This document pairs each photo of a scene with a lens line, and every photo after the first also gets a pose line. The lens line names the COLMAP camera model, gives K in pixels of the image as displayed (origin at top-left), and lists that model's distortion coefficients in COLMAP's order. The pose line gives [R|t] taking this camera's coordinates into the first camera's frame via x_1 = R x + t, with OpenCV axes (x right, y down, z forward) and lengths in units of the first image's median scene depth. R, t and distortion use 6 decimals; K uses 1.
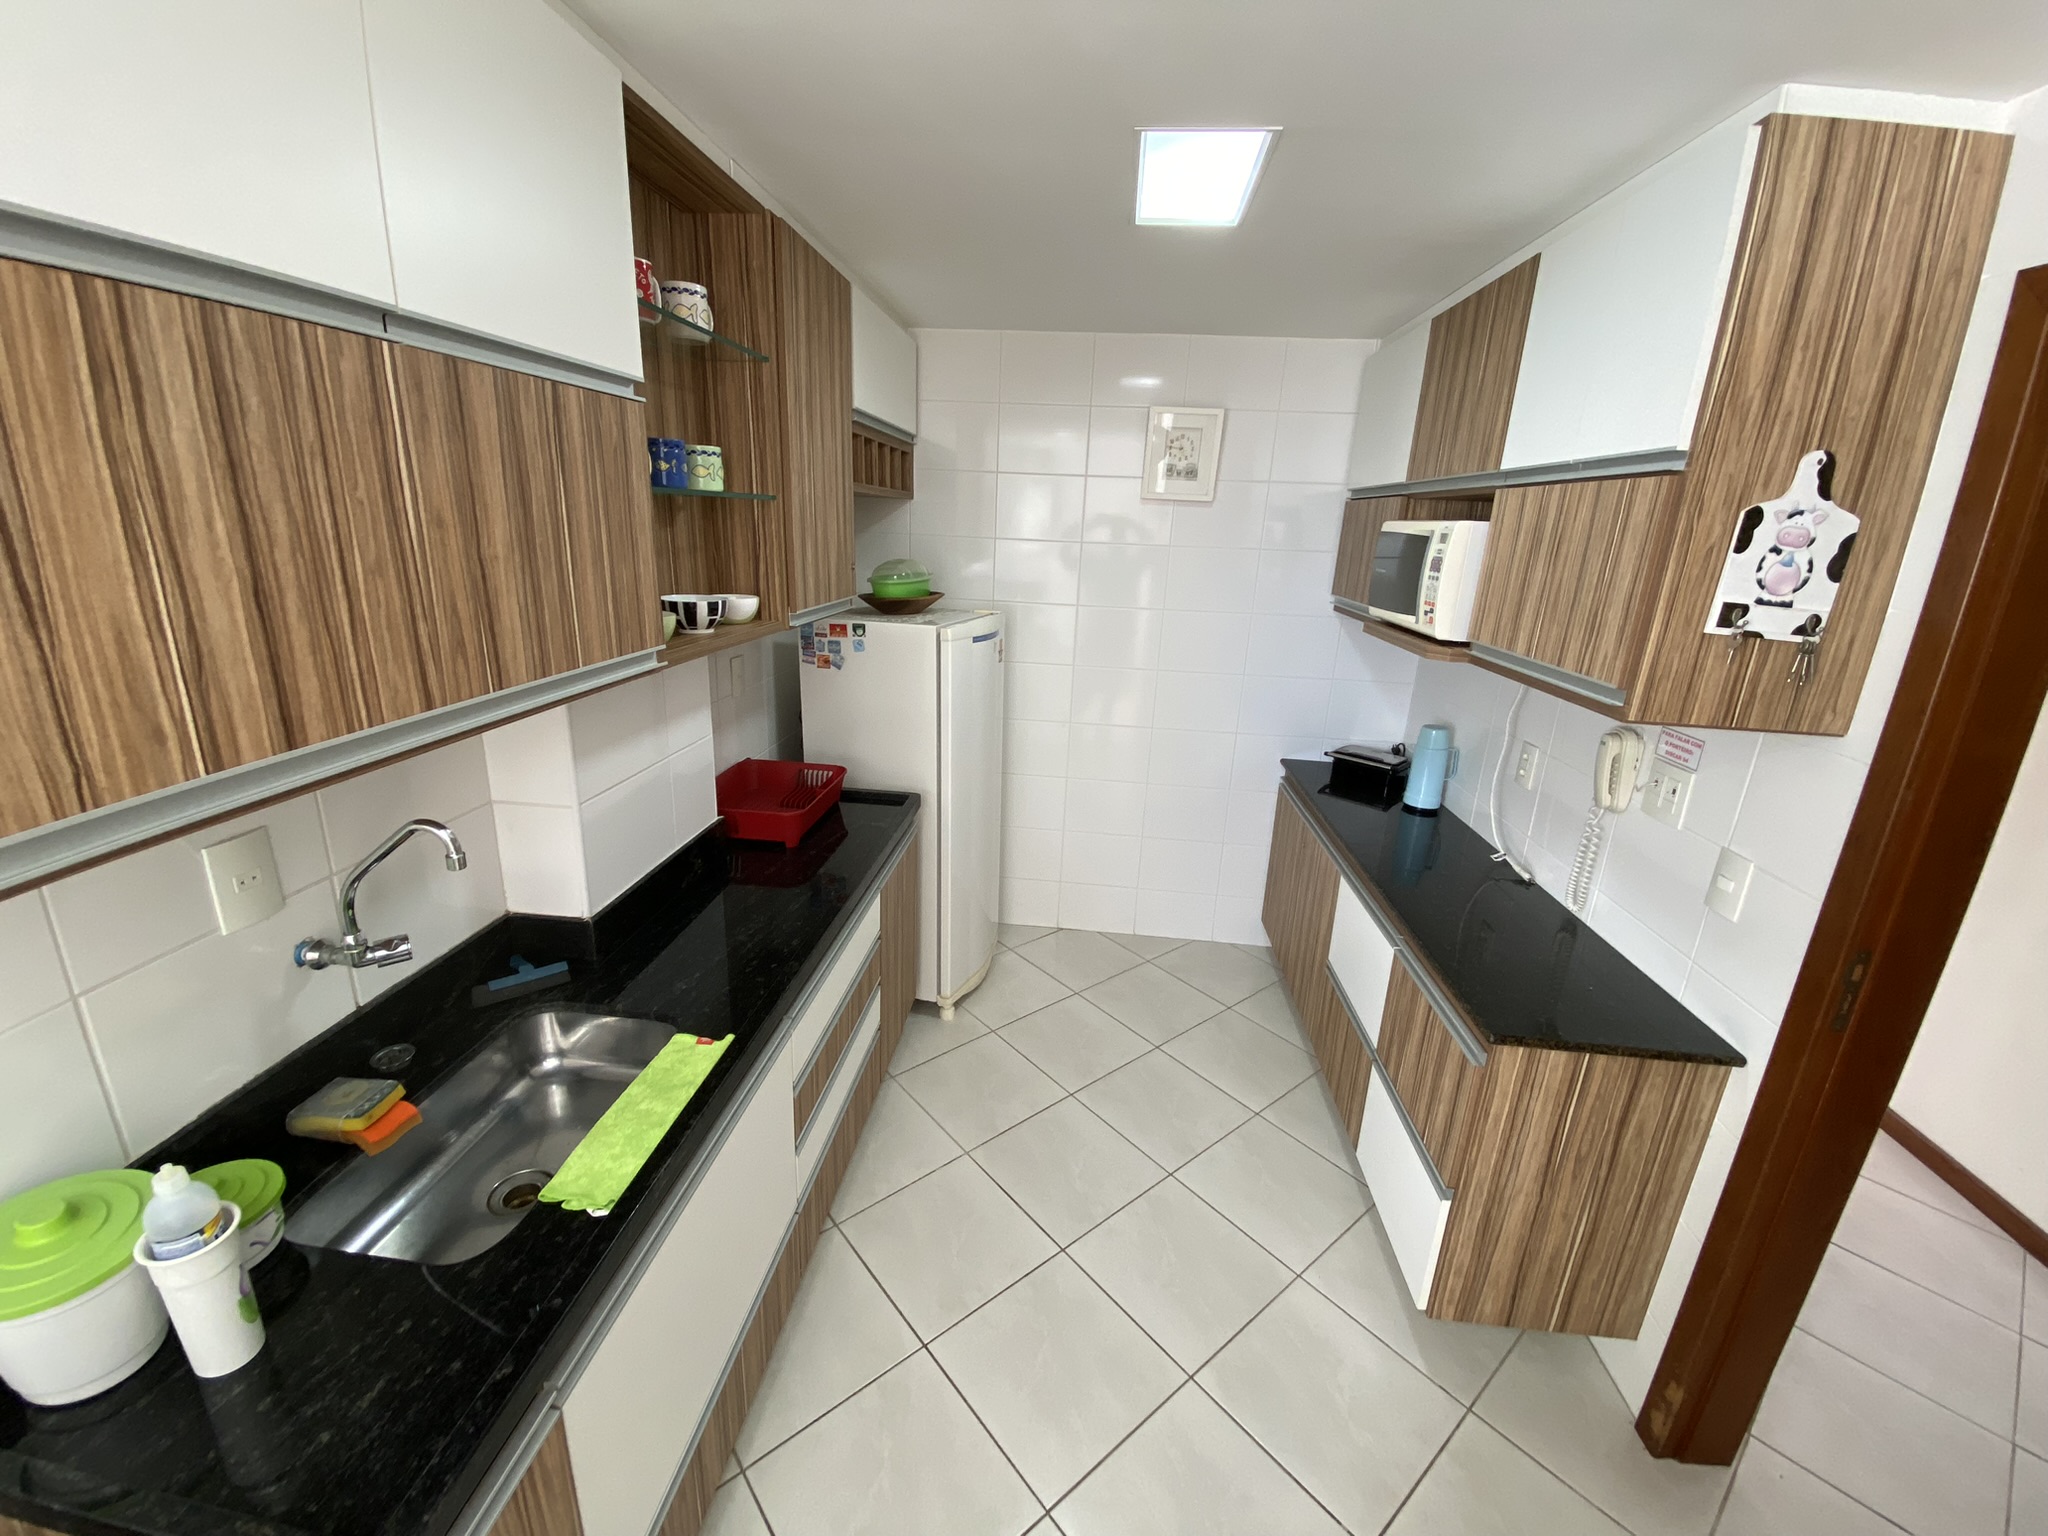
lens RADIAL K [[831.8, 0, 1054.6], [0, 831.8, 802.8], [0, 0, 1]] dist [-0.015937, -0.006271]
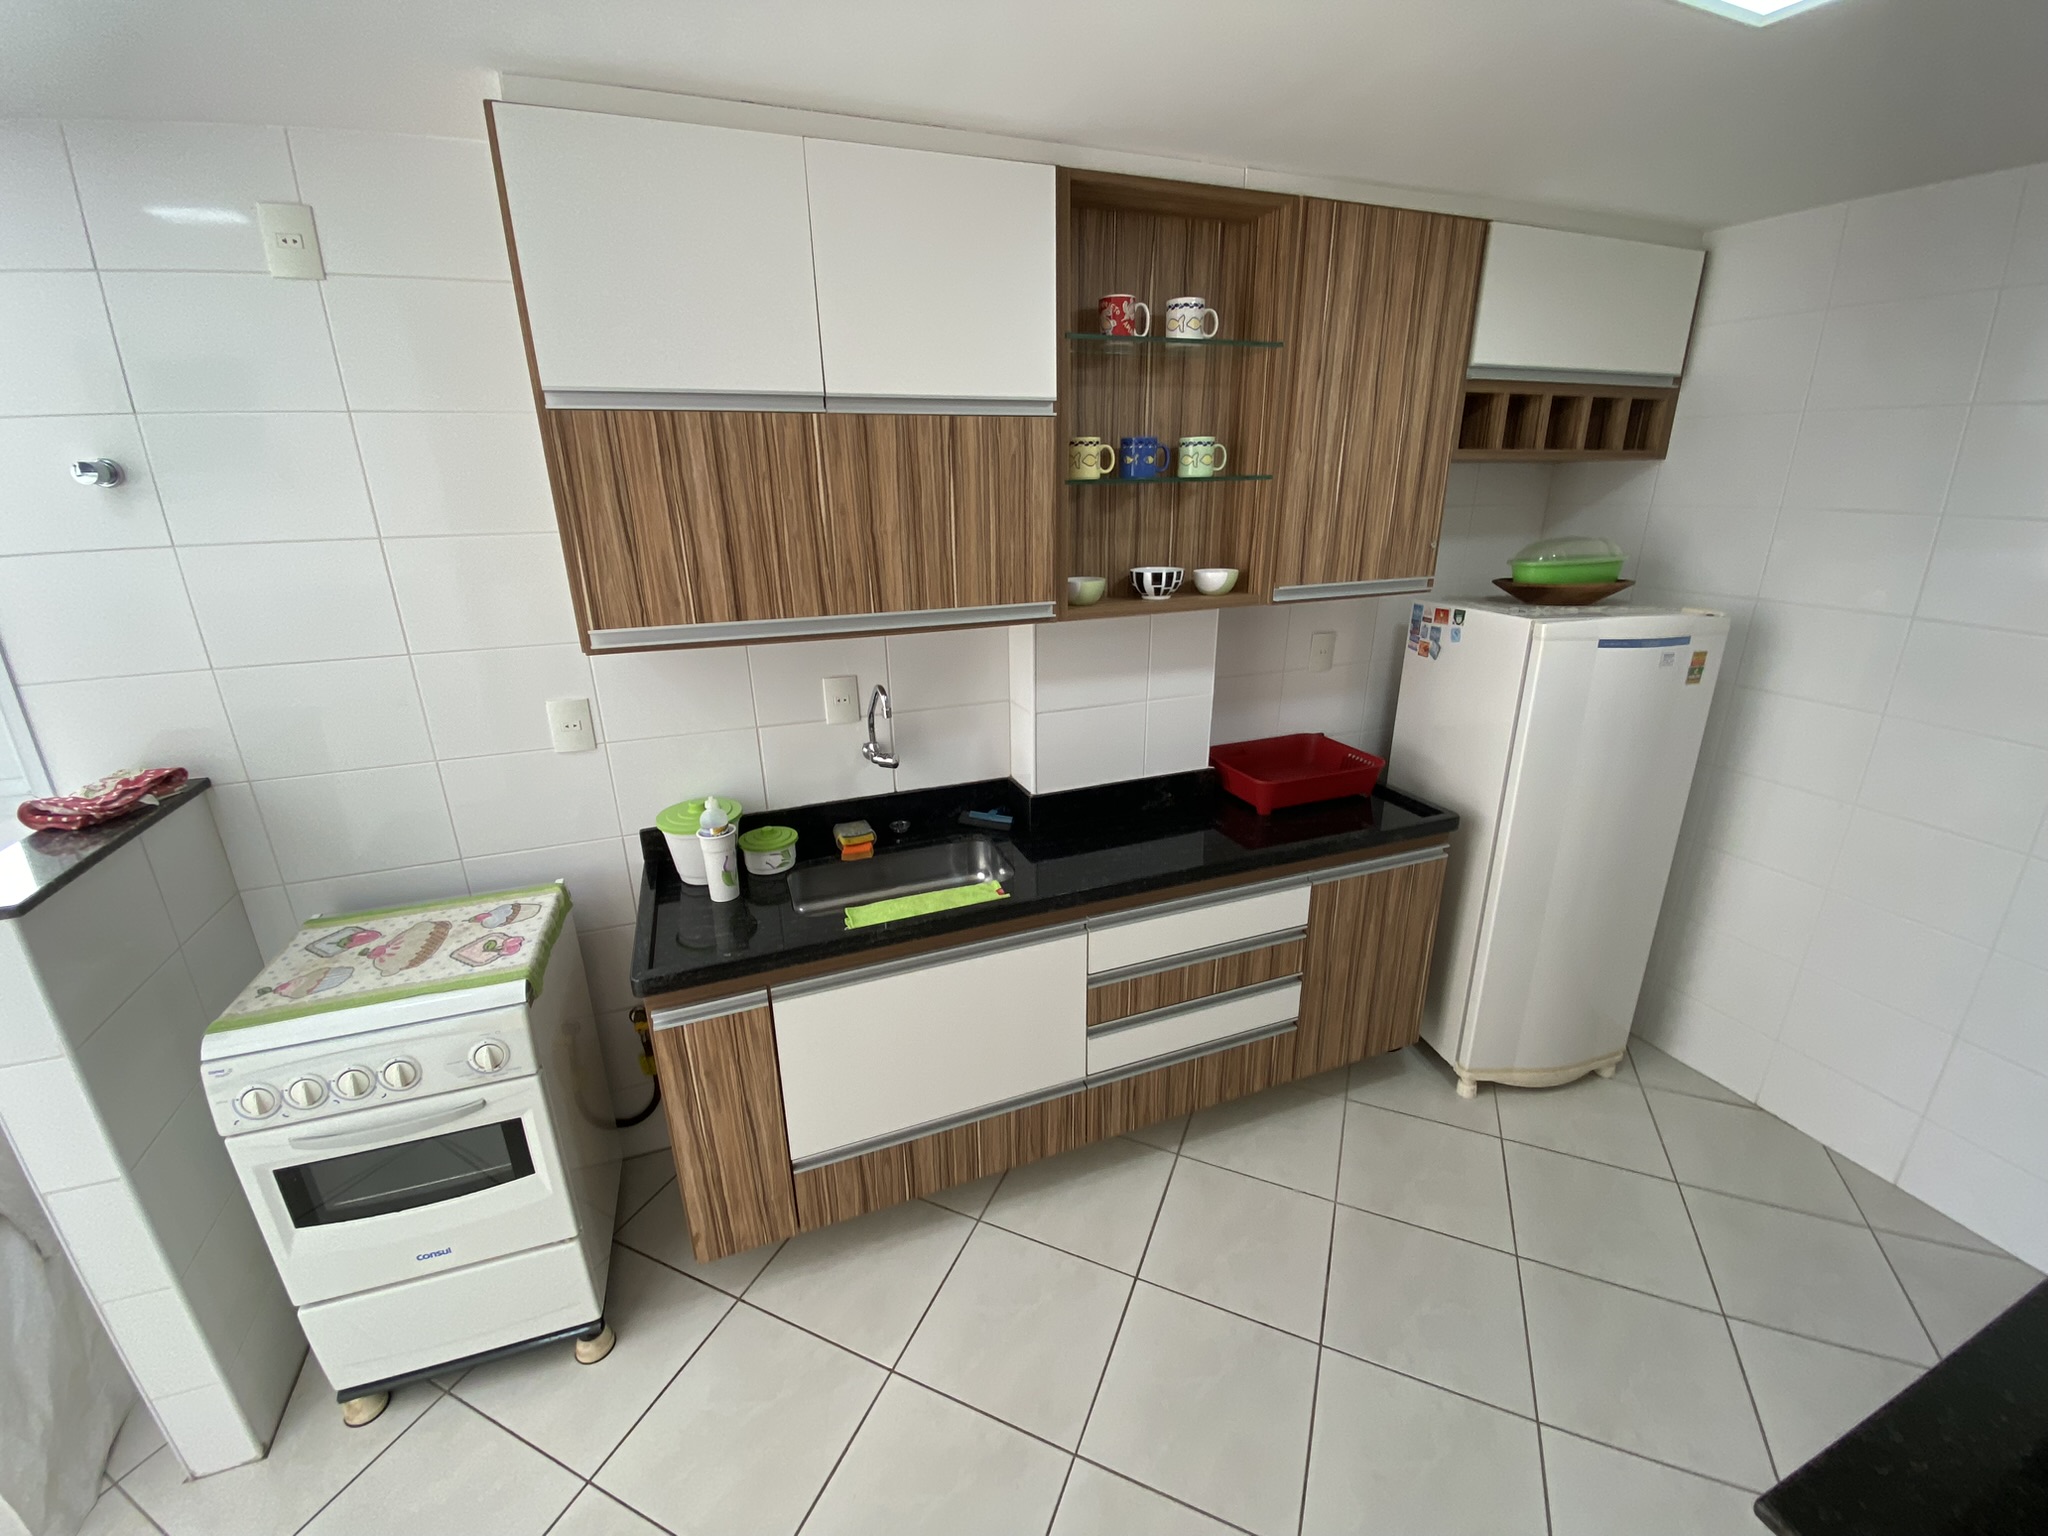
lens RADIAL K [[820.2, 0, 1019.8], [0, 820.2, 768.6], [0, 0, 1]] dist [0.028166, -0.000591]
pose [[0.403208, 0.244233, -0.881915, 0.852500], [-0.262734, 0.954049, 0.144088, -0.127185], [0.876581, 0.173611, 0.448848, 0.480250]]
